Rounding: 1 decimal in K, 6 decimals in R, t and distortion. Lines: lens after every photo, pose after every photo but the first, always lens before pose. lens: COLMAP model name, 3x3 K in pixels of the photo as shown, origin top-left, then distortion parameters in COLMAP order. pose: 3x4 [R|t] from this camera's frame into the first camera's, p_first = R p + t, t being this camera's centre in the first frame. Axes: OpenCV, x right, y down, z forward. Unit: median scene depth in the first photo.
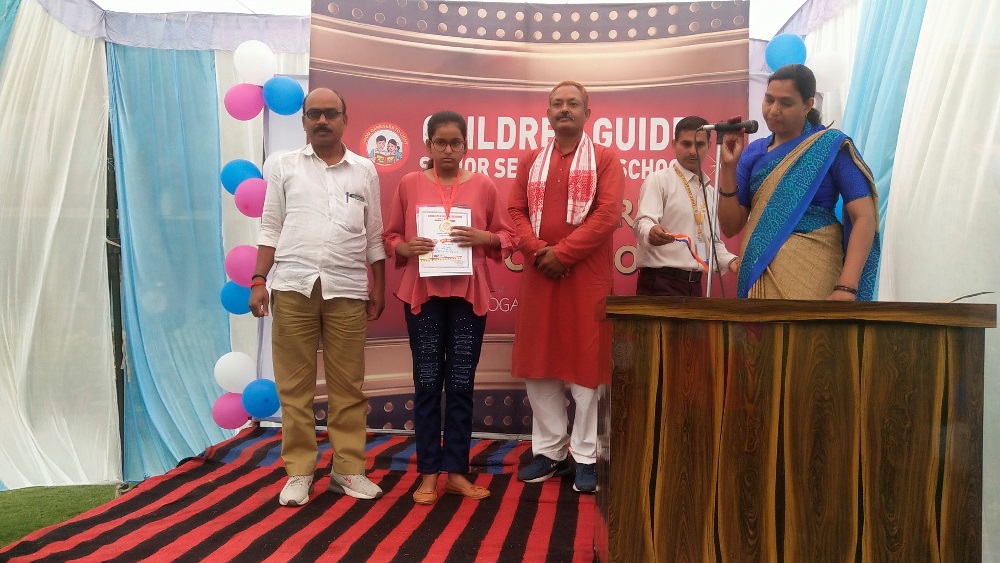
lens RADIAL K [[845.3, 0, 502.5], [0, 845.3, 283.4], [0, 0, 1]] dist [0.000777, 0.002302]
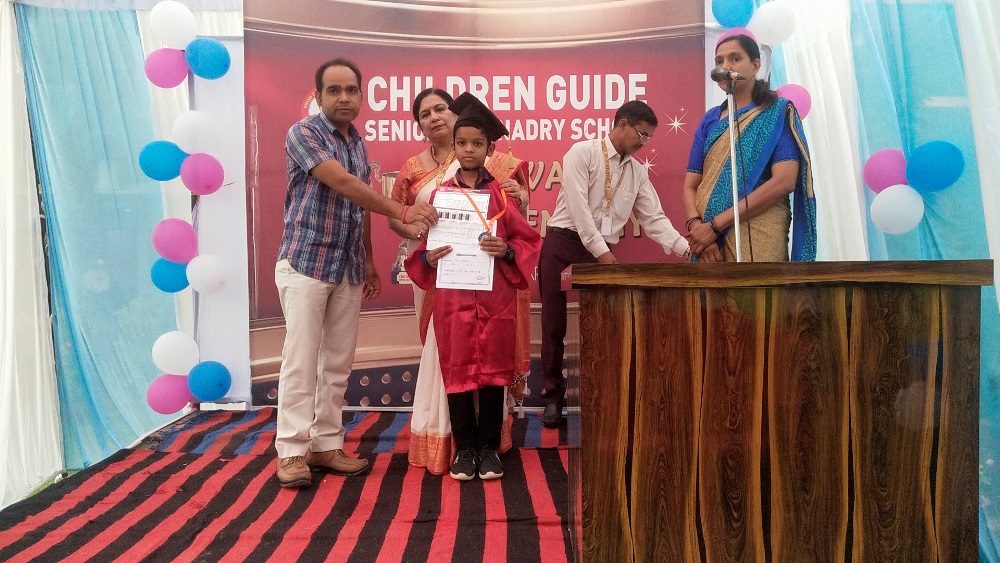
lens RADIAL K [[826.0, 0, 504.0], [0, 826.0, 285.1], [0, 0, 1]] dist [0.006505, 0.008392]
pose [[0.997882, -0.032985, 0.056065, -0.000554], [0.030492, 0.998532, 0.044758, -0.002210], [-0.057459, -0.042954, 0.997423, 0.058101]]
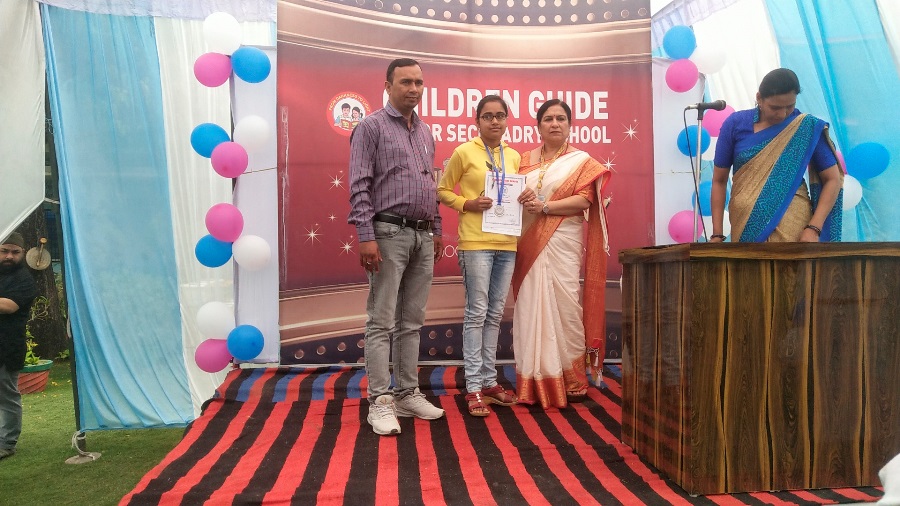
lens RADIAL K [[764.0, 0, 462.4], [0, 764.0, 259.2], [0, 0, 1]] dist [0.004662, 0.005975]
pose [[0.975331, -0.031776, 0.218449, -0.224908], [0.023007, 0.998829, 0.042570, -0.008526], [-0.219546, -0.036494, 0.974919, -0.028163]]
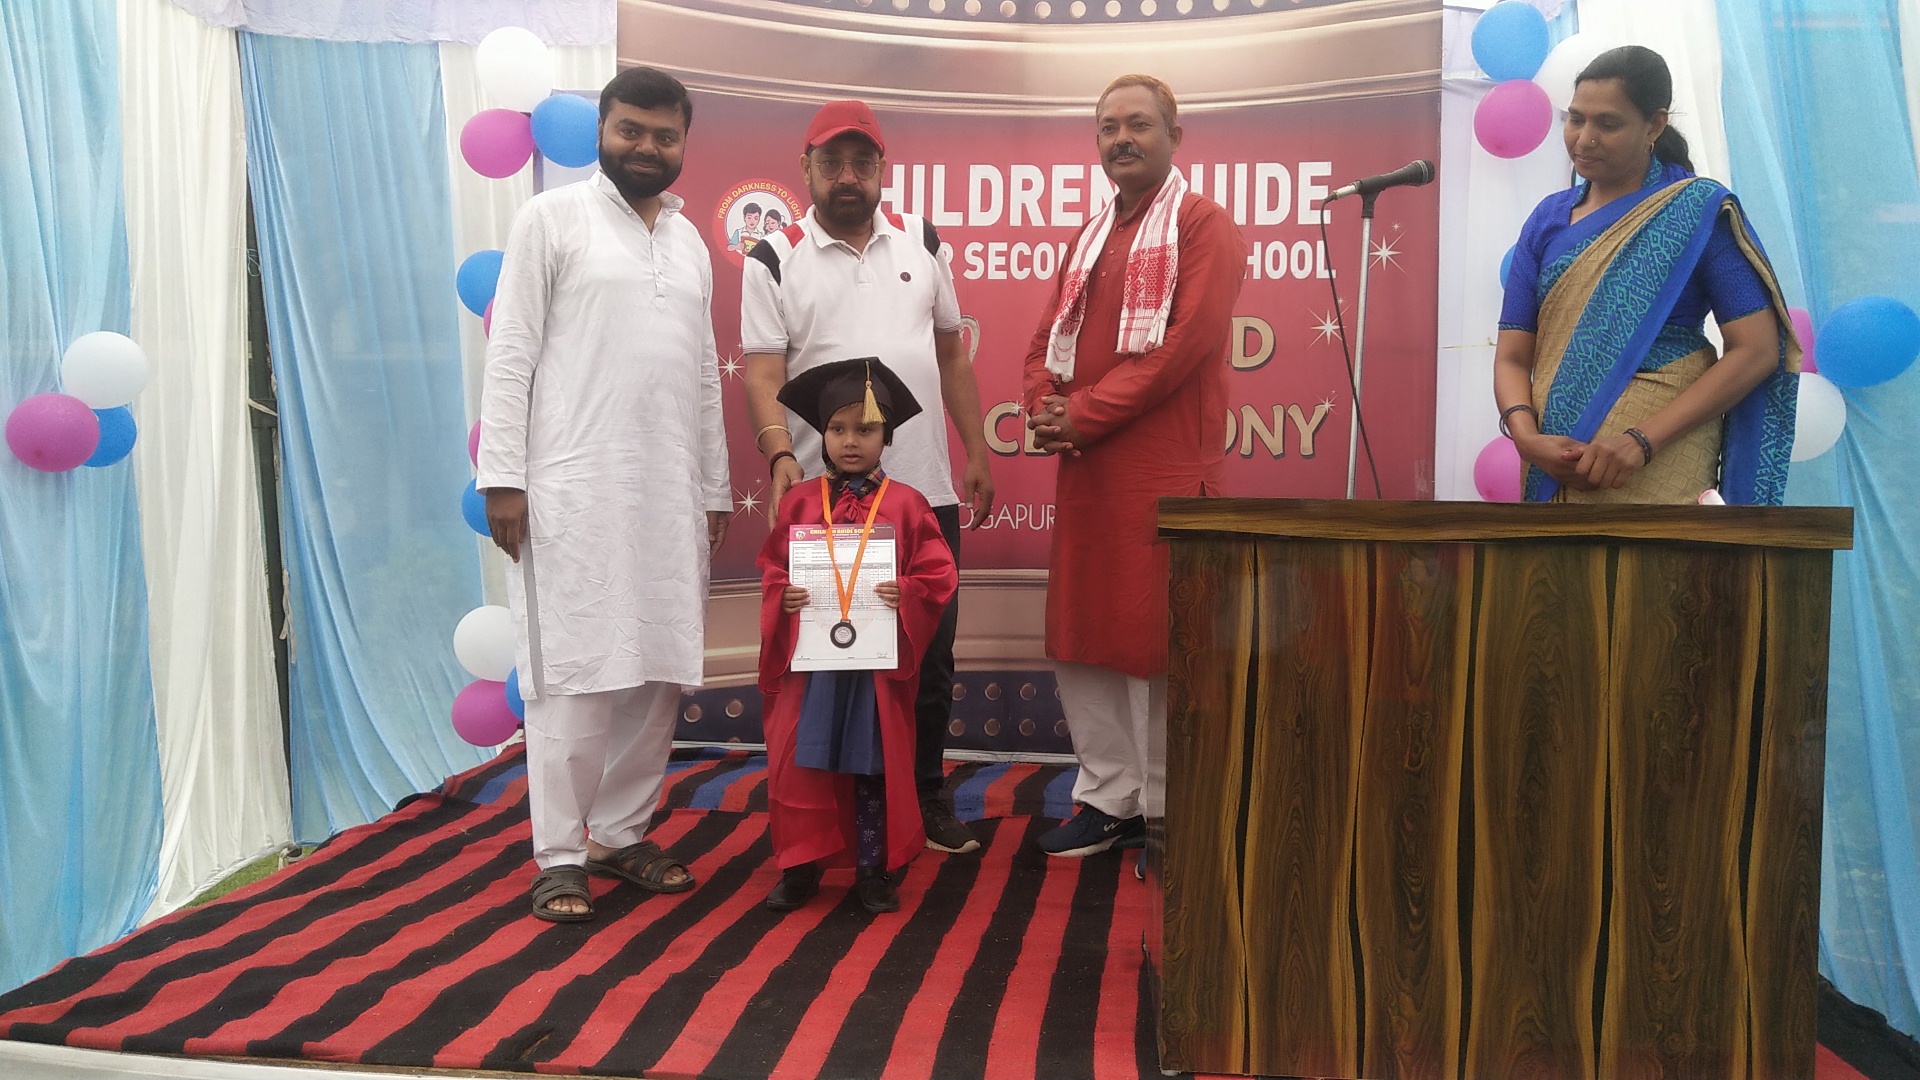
lens RADIAL K [[1630.9, 0, 945.0], [0, 1630.9, 557.8], [0, 0, 1]] dist [-0.007010, -0.005414]
pose [[0.999664, -0.006677, -0.025038, 0.003345], [0.007915, 0.998736, 0.049645, -0.000017], [0.024675, -0.049826, 0.998453, -0.043949]]
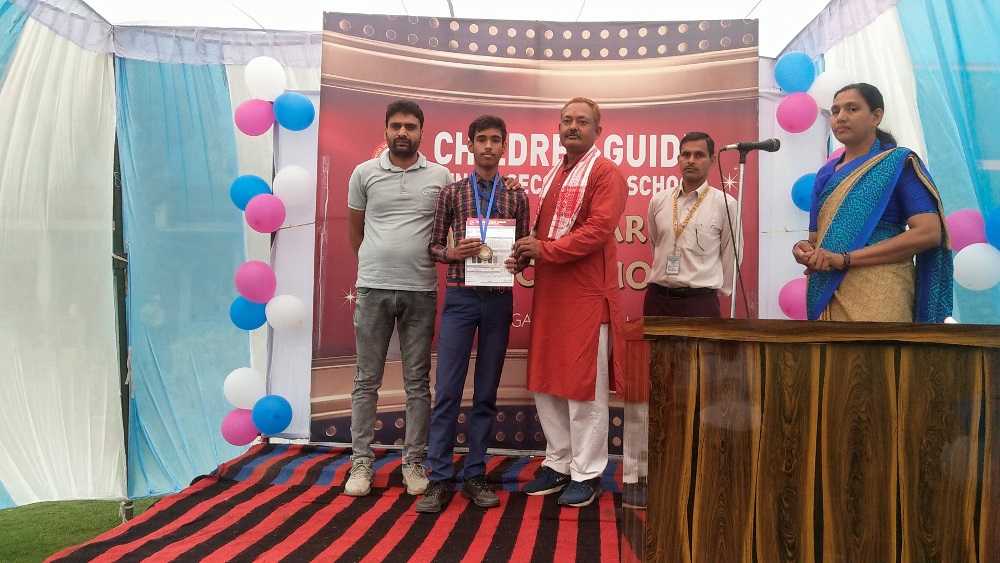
lens RADIAL K [[845.3, 0, 499.8], [0, 845.3, 279.0], [0, 0, 1]] dist [-0.000746, 0.005128]
pose [[0.999927, 0.000565, 0.012084, -0.029008], [-0.000342, 0.999830, -0.018426, -0.005520], [-0.012092, 0.018421, 0.999757, -0.000775]]
